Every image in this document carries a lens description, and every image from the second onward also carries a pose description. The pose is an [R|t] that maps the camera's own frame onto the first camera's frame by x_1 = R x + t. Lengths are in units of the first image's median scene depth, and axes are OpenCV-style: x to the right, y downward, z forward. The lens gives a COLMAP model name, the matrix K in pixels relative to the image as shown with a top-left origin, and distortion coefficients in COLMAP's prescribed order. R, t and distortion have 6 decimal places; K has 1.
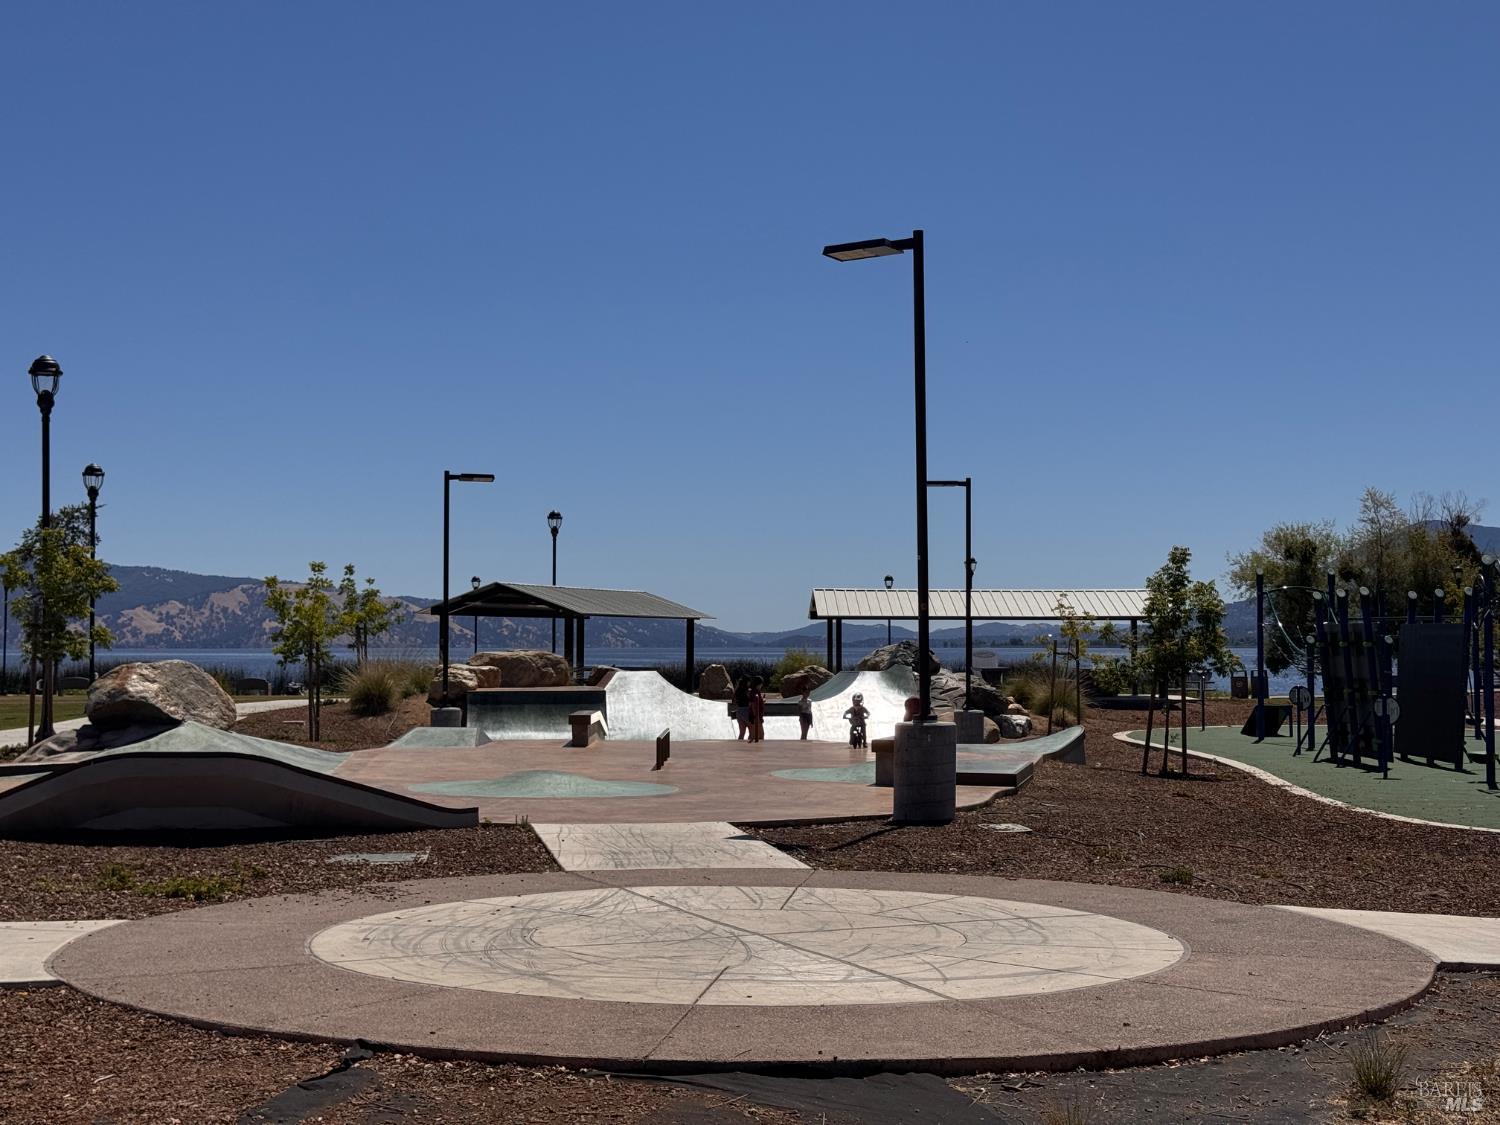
lens RADIAL K [[2074.7, 0, 750.0], [0, 2074.7, 562.5], [0, 0, 1]] dist [0.105937, -0.014171]
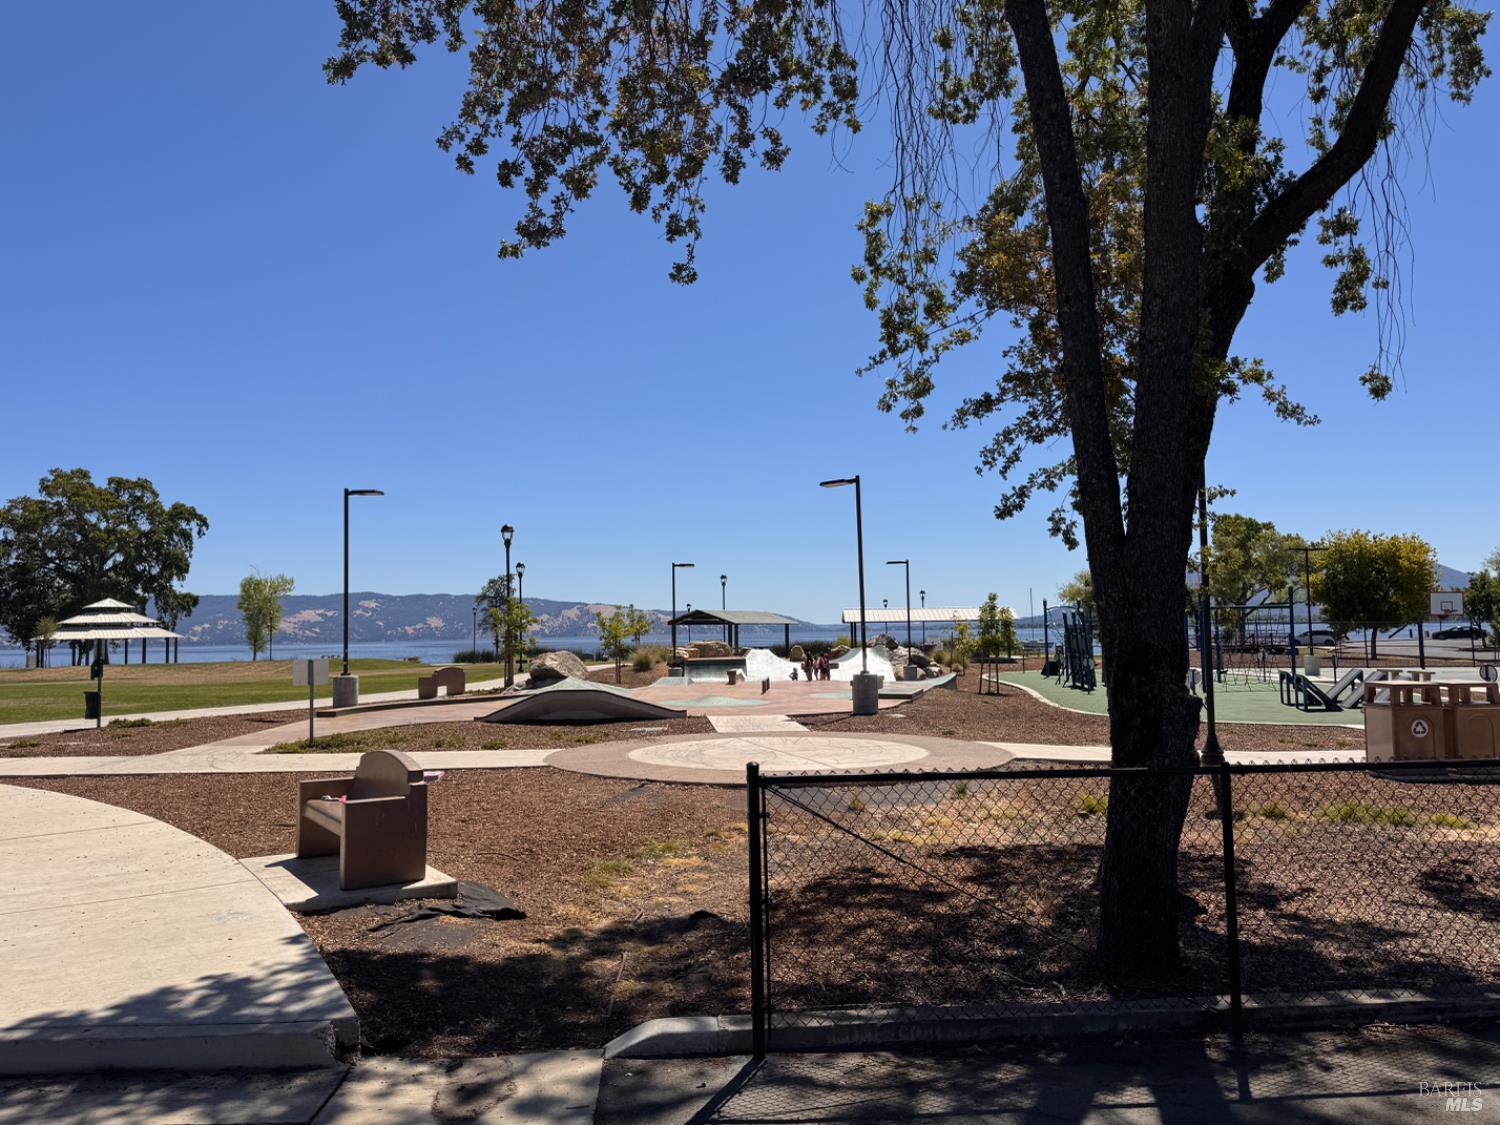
lens RADIAL K [[1041.9, 0, 733.6], [0, 1041.9, 574.0], [0, 0, 1]] dist [0.059360, -0.093672]
pose [[0.995769, -0.023331, -0.088882, 0.022897], [0.021958, 0.999625, -0.016391, -0.013760], [0.089231, 0.014369, 0.995907, -0.139179]]
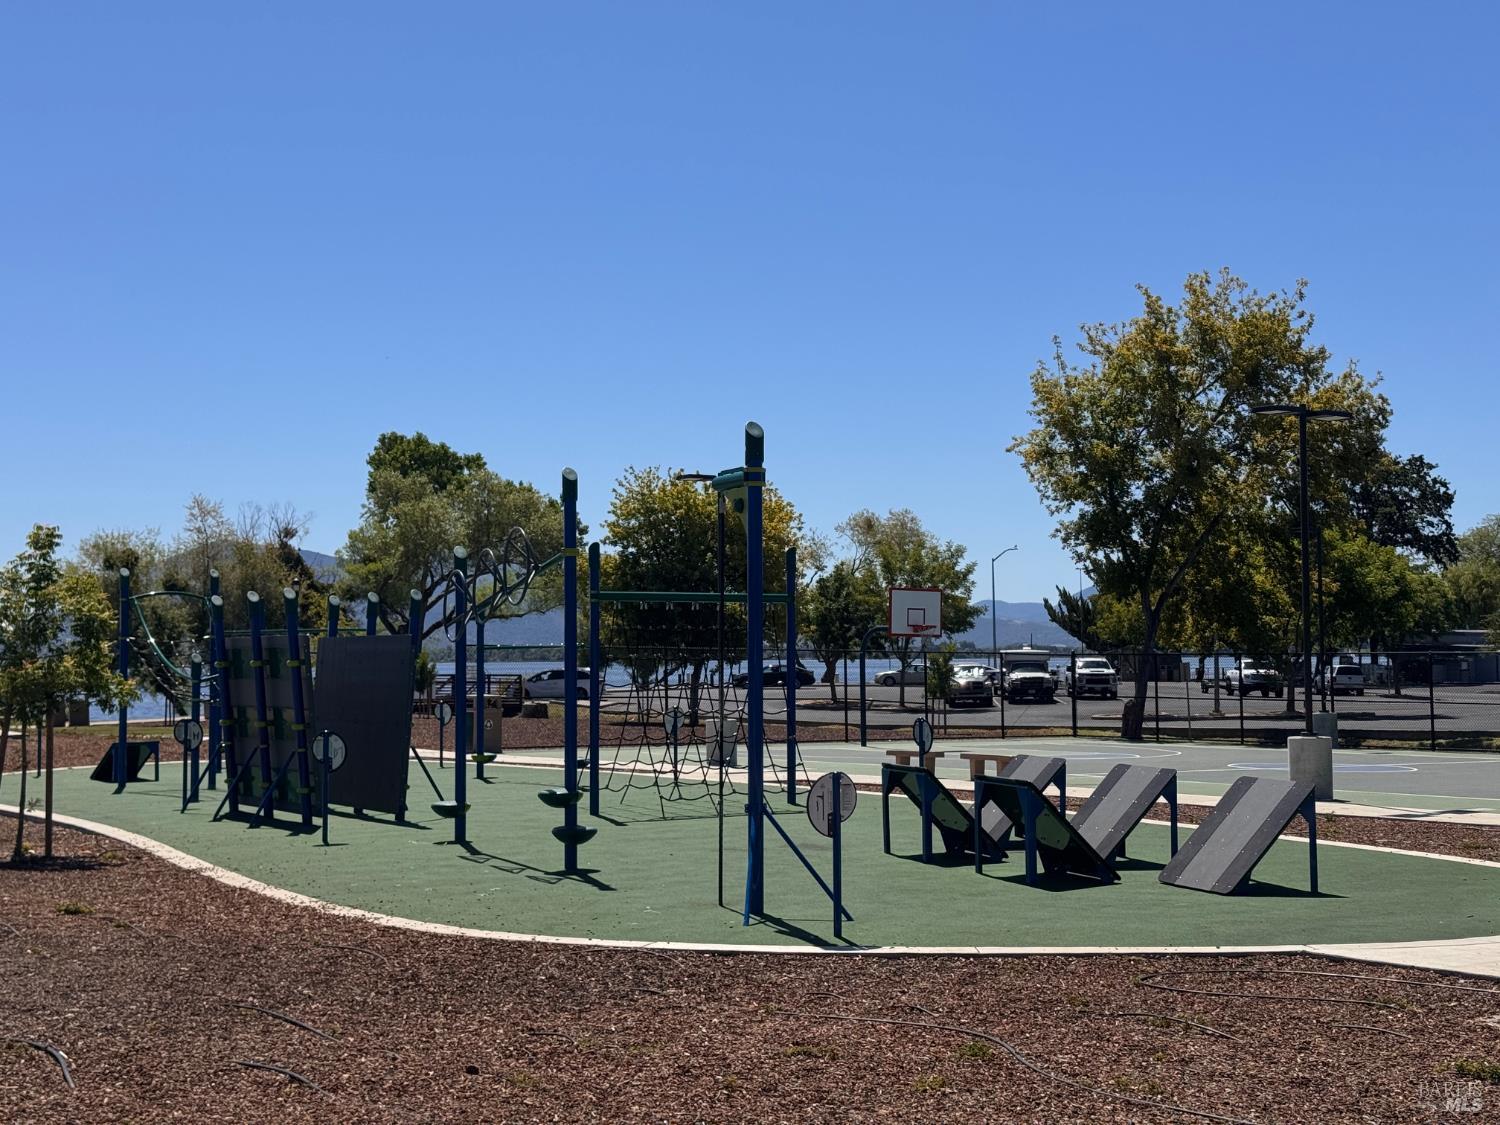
lens RADIAL K [[2074.7, 0, 750.0], [0, 2074.7, 562.5], [0, 0, 1]] dist [0.105937, -0.014171]
pose [[0.846500, 0.016950, 0.532119, 0.030913], [-0.012321, 0.999849, -0.012248, 0.009326], [-0.532246, 0.003812, 0.846581, 0.260108]]
